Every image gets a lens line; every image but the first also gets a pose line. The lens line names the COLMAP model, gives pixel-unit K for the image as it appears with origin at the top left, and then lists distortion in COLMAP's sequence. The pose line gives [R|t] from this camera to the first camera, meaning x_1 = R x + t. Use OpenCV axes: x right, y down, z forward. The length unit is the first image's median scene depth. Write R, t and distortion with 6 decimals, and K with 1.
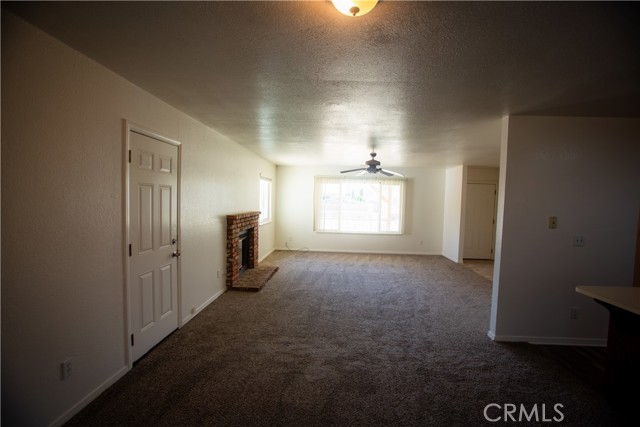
lens RADIAL K [[295.3, 0, 321.2], [0, 295.3, 215.4], [0, 0, 1]] dist [-0.043178, 0.003263]
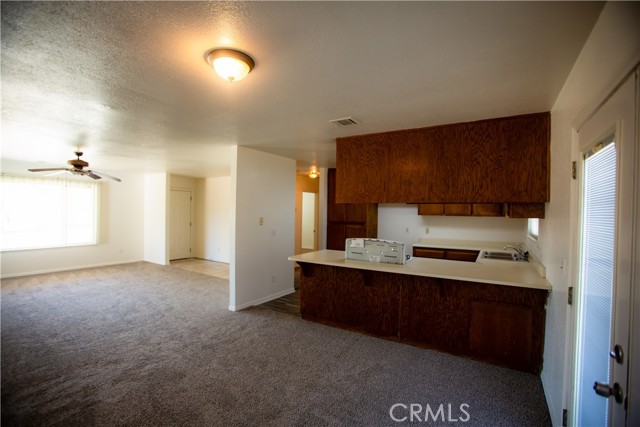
lens RADIAL K [[295.3, 0, 318.3], [0, 295.3, 212.6], [0, 0, 1]] dist [-0.043178, 0.003263]
pose [[0.497998, -0.021609, 0.866909, -0.316422], [0.042065, 0.999115, 0.000740, -0.007428], [-0.866157, 0.036097, 0.498467, -0.027681]]
